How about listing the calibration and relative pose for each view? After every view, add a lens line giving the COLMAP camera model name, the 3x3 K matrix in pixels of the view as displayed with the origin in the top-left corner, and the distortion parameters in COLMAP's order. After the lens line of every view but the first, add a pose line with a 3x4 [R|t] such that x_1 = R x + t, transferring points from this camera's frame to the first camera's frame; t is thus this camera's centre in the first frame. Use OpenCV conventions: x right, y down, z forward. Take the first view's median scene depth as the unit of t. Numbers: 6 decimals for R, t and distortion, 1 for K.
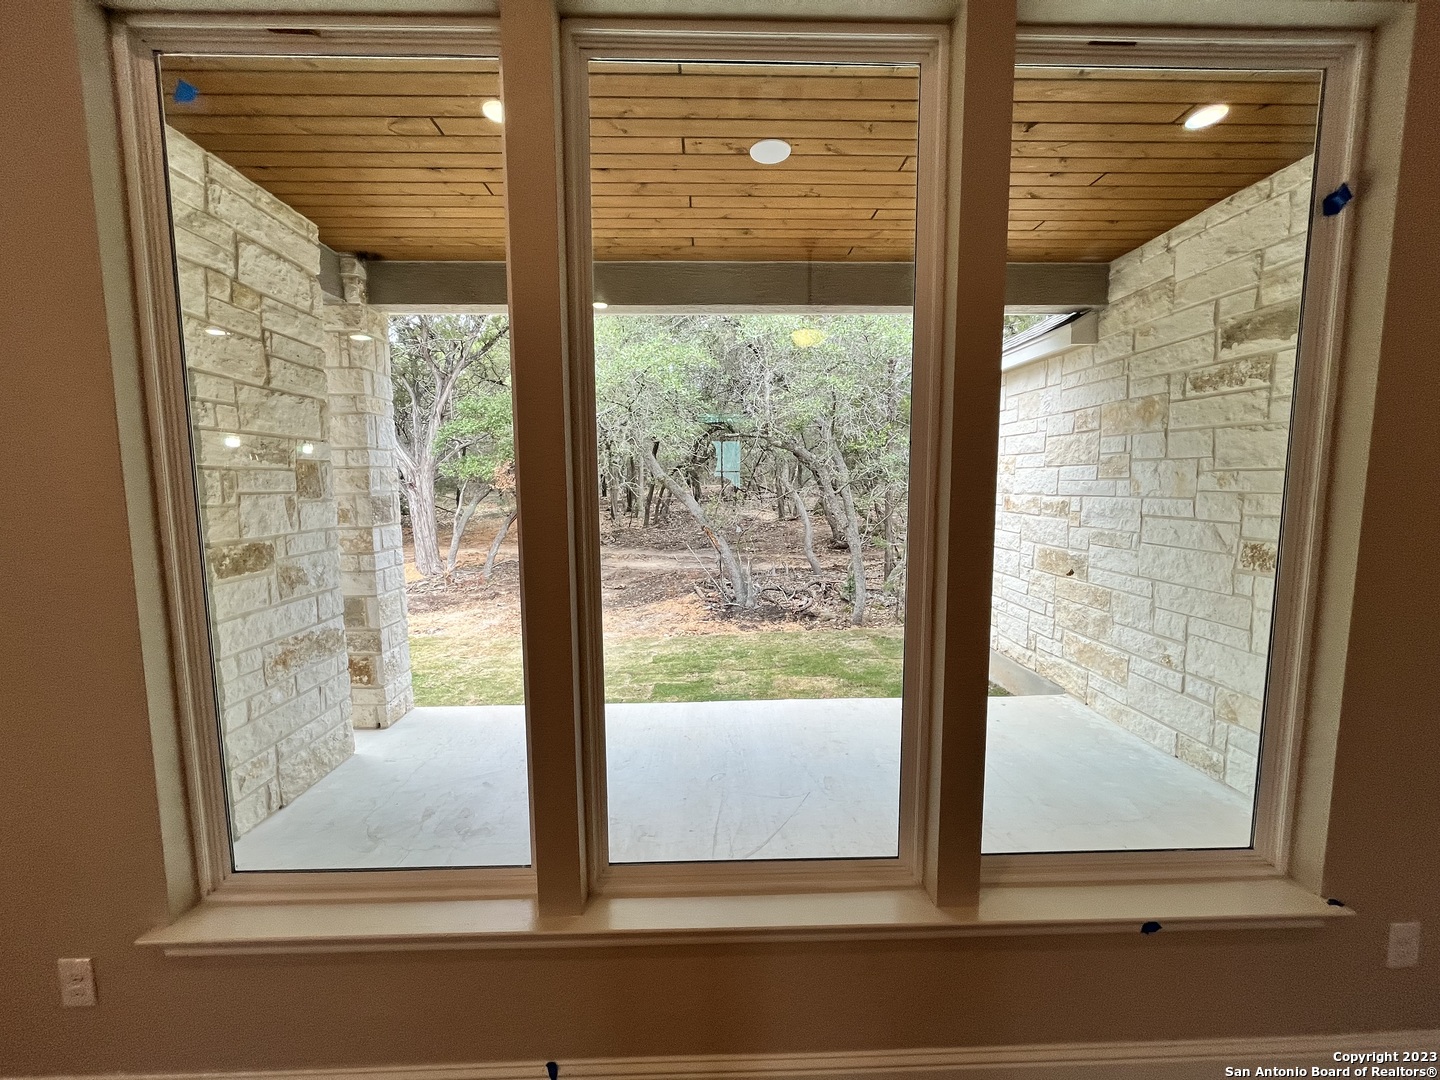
lens RADIAL K [[581.8, 0, 716.1], [0, 581.8, 542.5], [0, 0, 1]] dist [-0.001979, -0.000368]
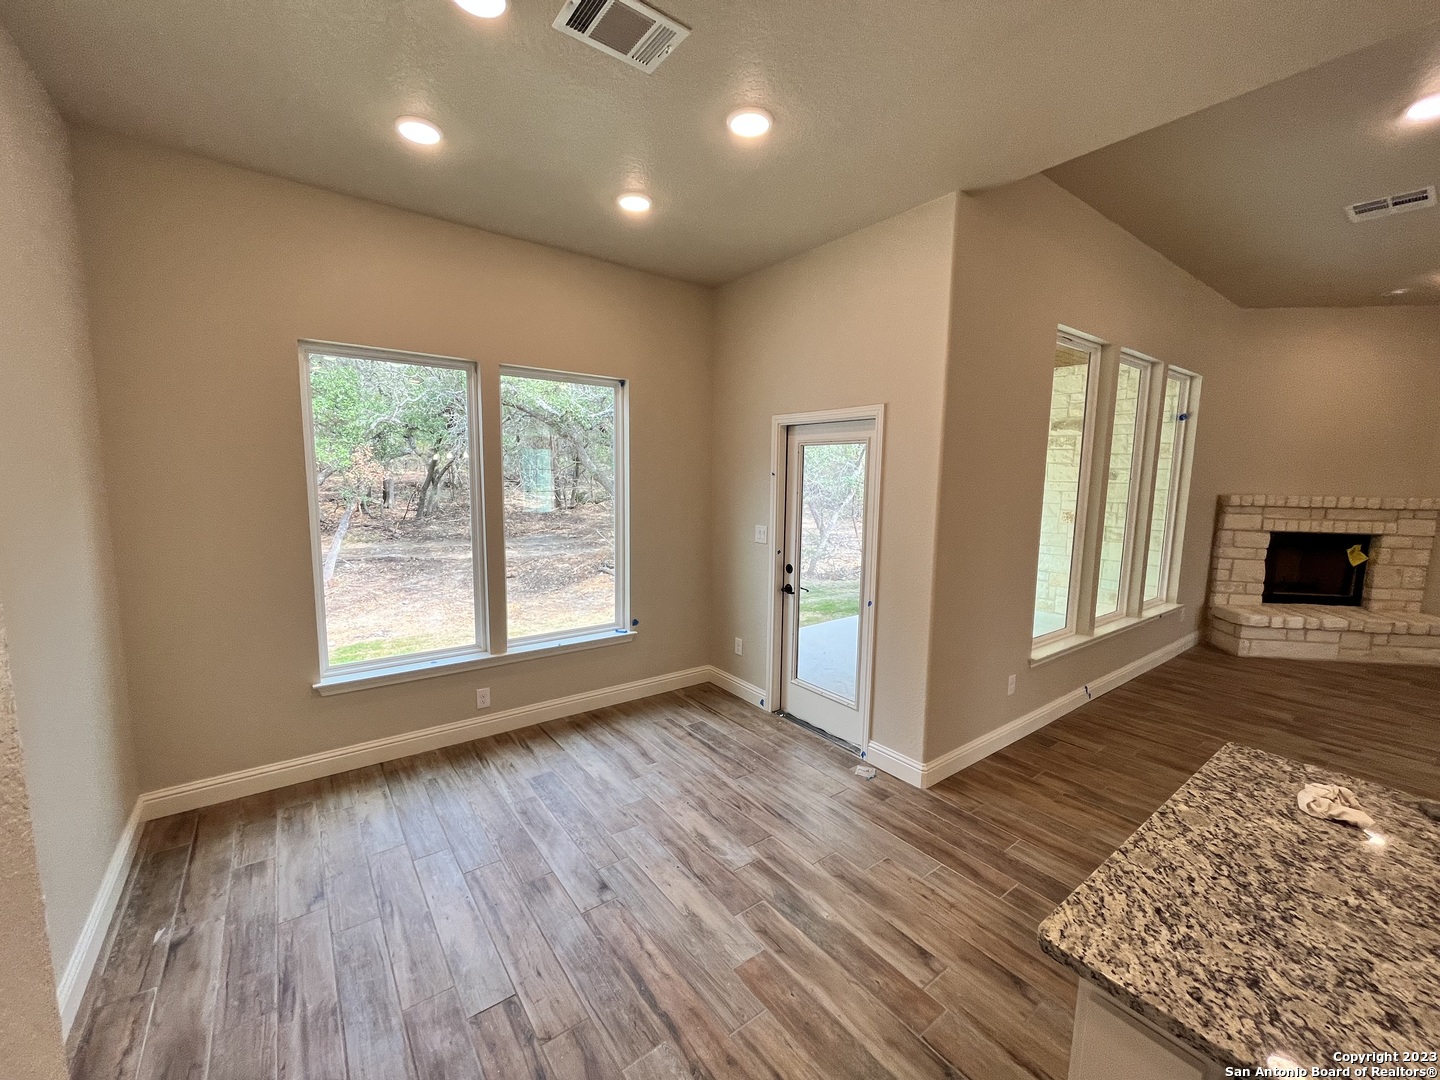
lens RADIAL K [[580.4, 0, 716.5], [0, 580.4, 542.8], [0, 0, 1]] dist [-0.001353, -0.000172]
pose [[0.818755, -0.050702, 0.571900, -1.654555], [0.037983, 0.998694, 0.034162, -0.006805], [-0.572886, -0.006248, 0.819611, -0.165398]]
